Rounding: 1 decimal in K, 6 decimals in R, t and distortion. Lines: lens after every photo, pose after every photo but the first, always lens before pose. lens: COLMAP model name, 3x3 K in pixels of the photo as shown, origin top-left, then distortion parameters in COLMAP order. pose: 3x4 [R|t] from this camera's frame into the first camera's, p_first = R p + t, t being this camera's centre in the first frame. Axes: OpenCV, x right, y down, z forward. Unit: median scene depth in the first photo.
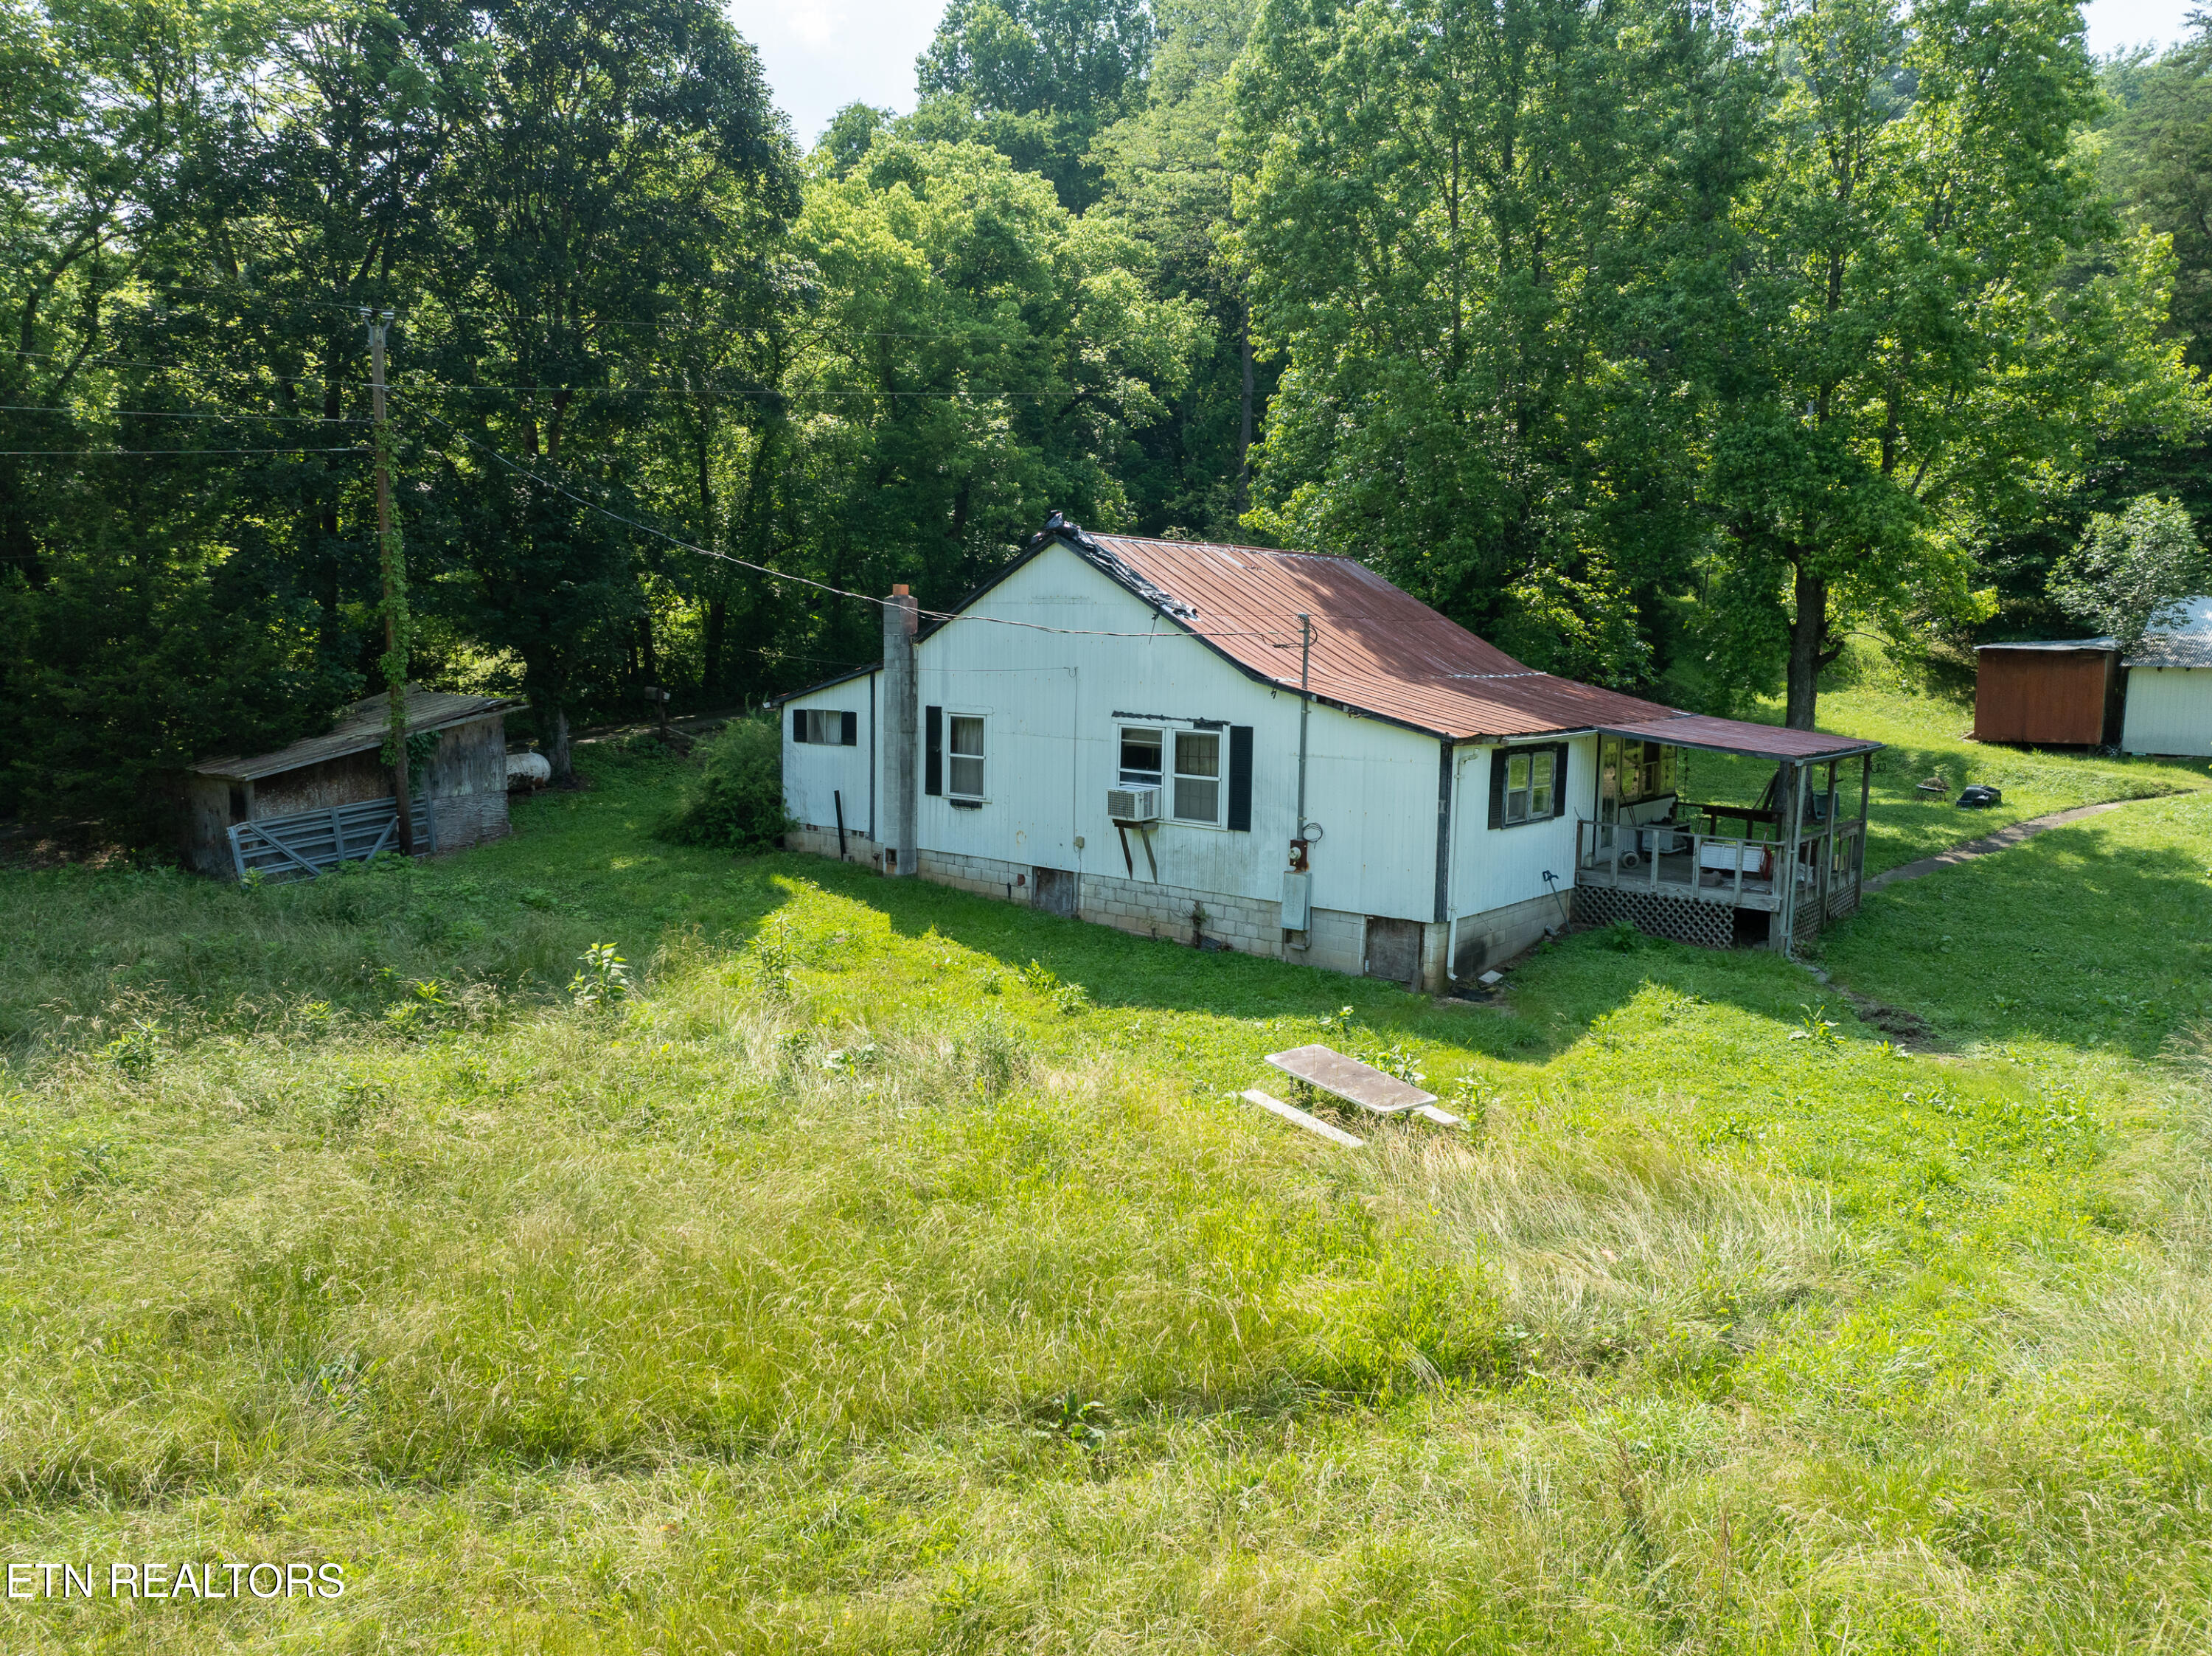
lens RADIAL K [[1591.0, 0, 1106.0], [0, 1591.0, 828.0], [0, 0, 1]] dist [-0.045542, -0.007161]
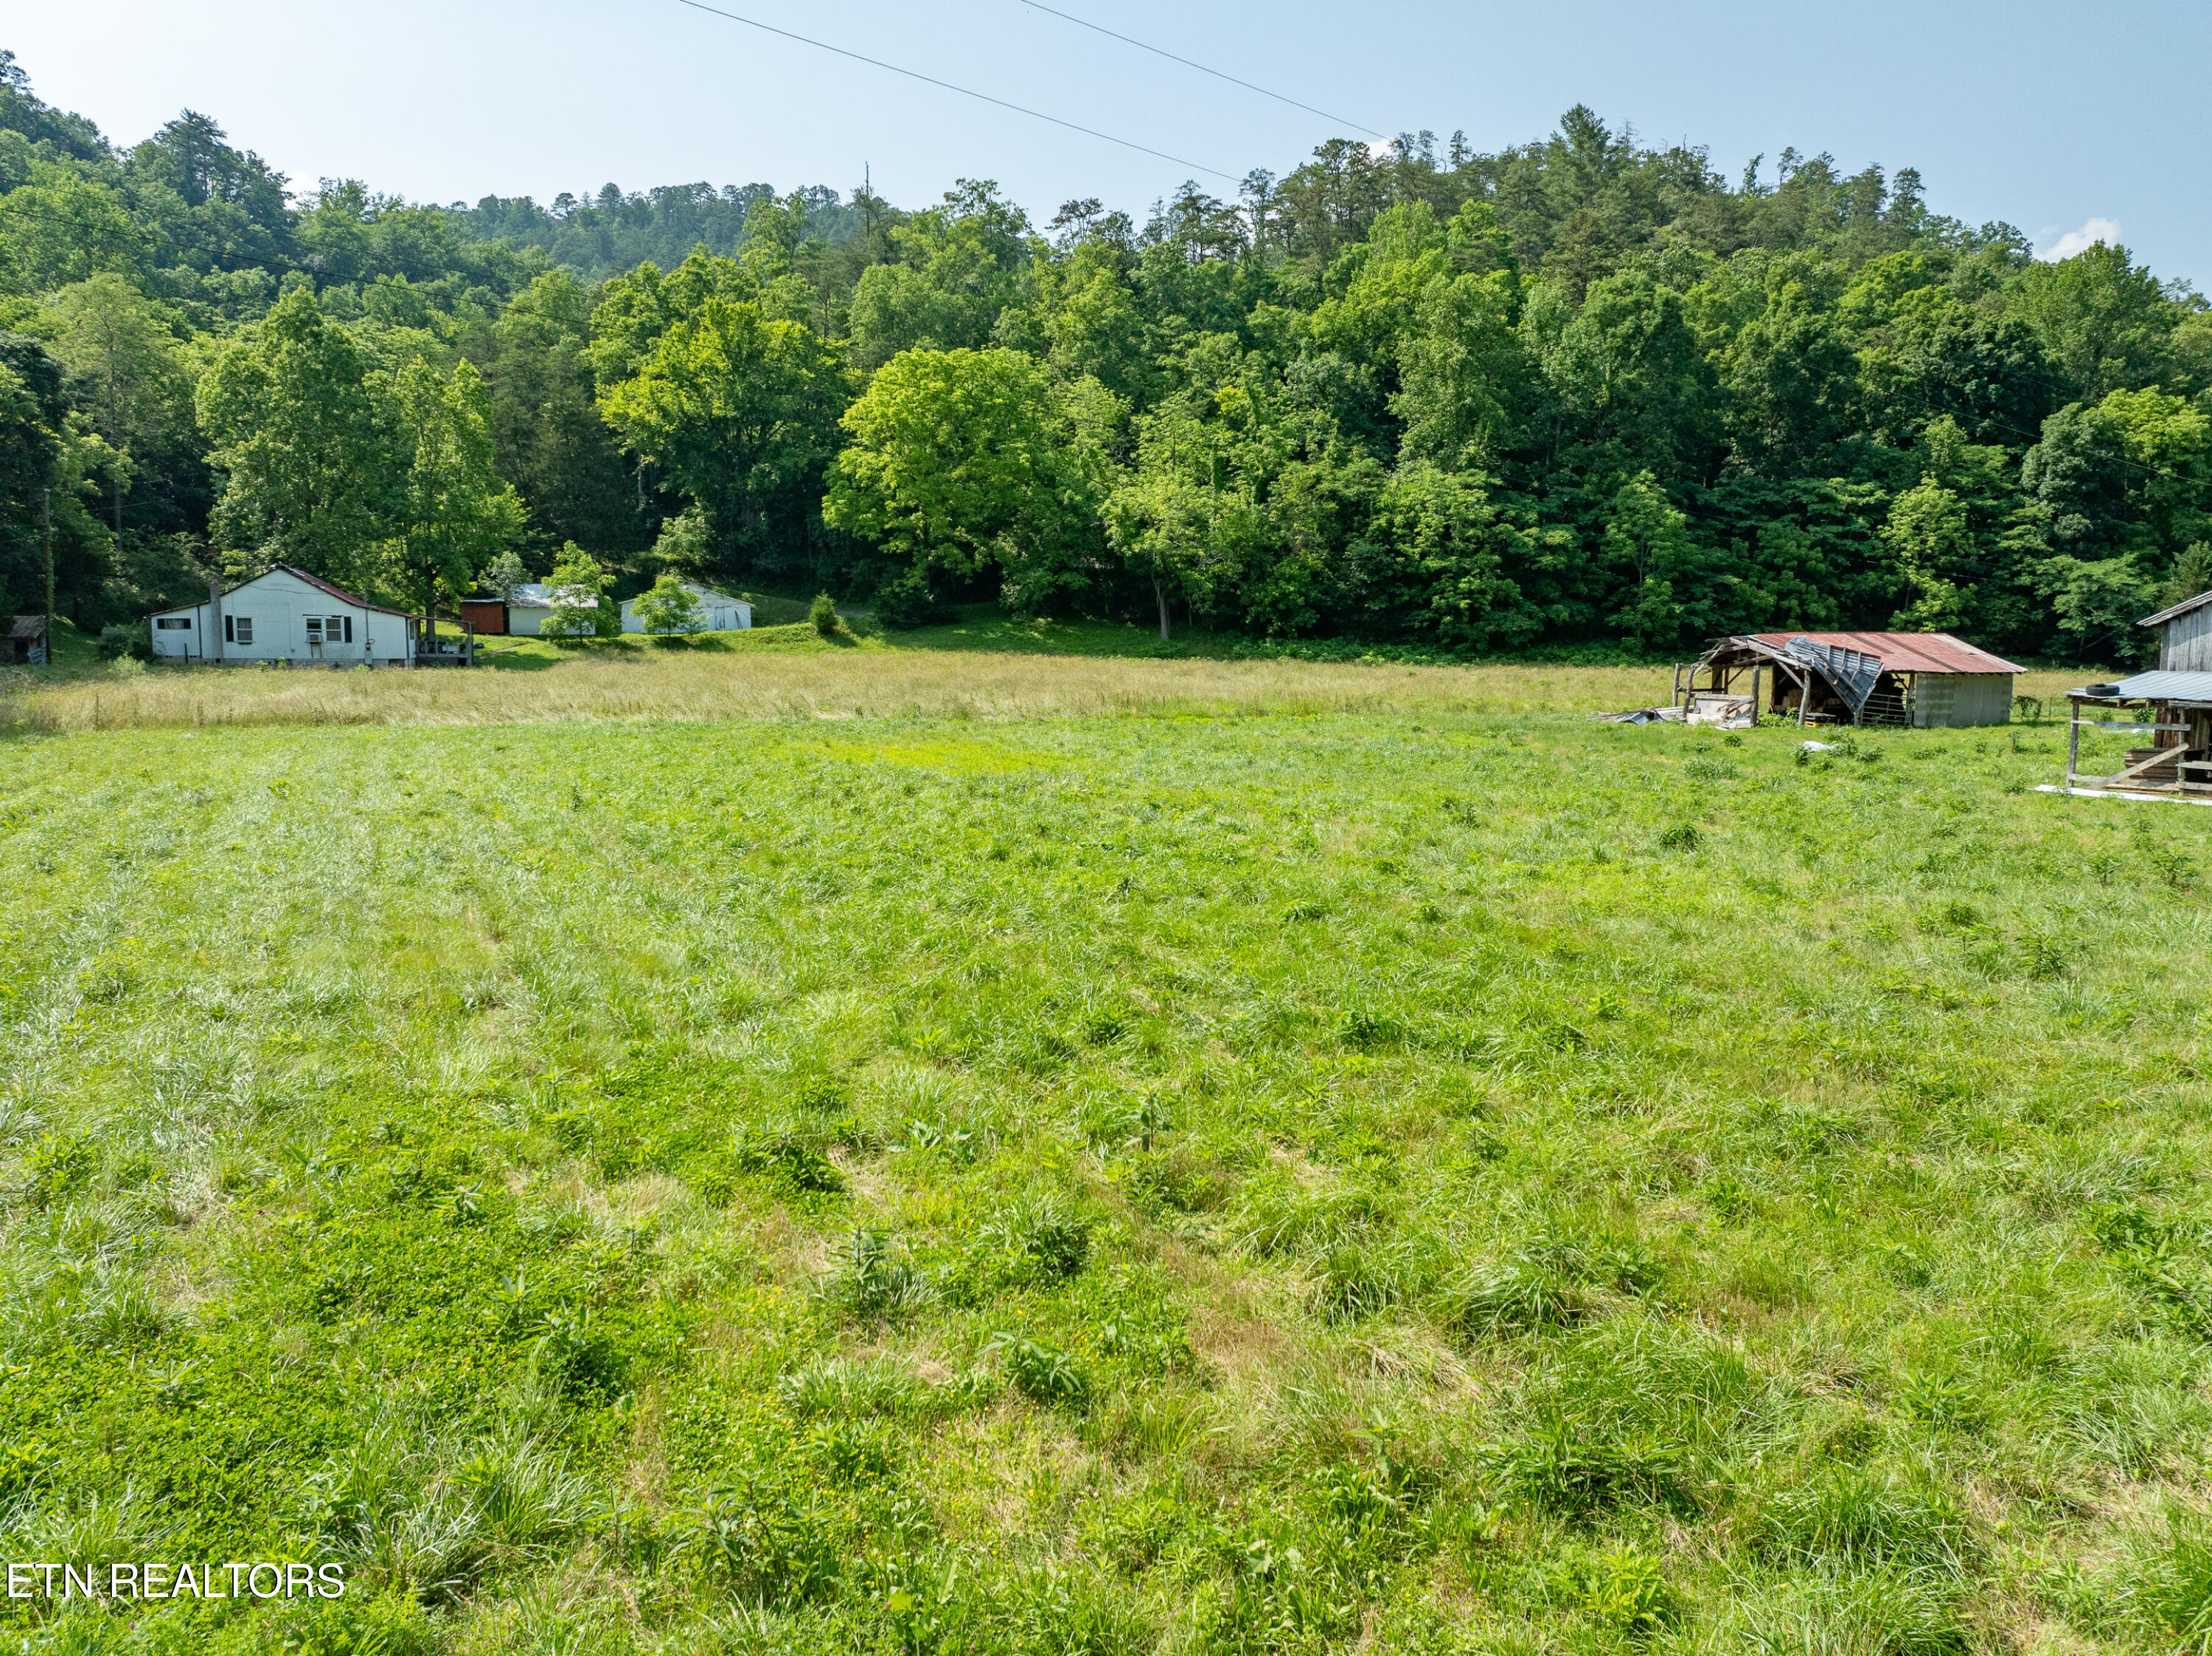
lens RADIAL K [[1550.9, 0, 1113.0], [0, 1550.9, 830.3], [0, 0, 1]] dist [-0.038476, 0.003971]
pose [[0.521875, -0.118752, 0.844716, -1.979785], [0.101591, 0.991867, 0.076675, 0.327518], [-0.846951, 0.045801, 0.529695, -2.367924]]
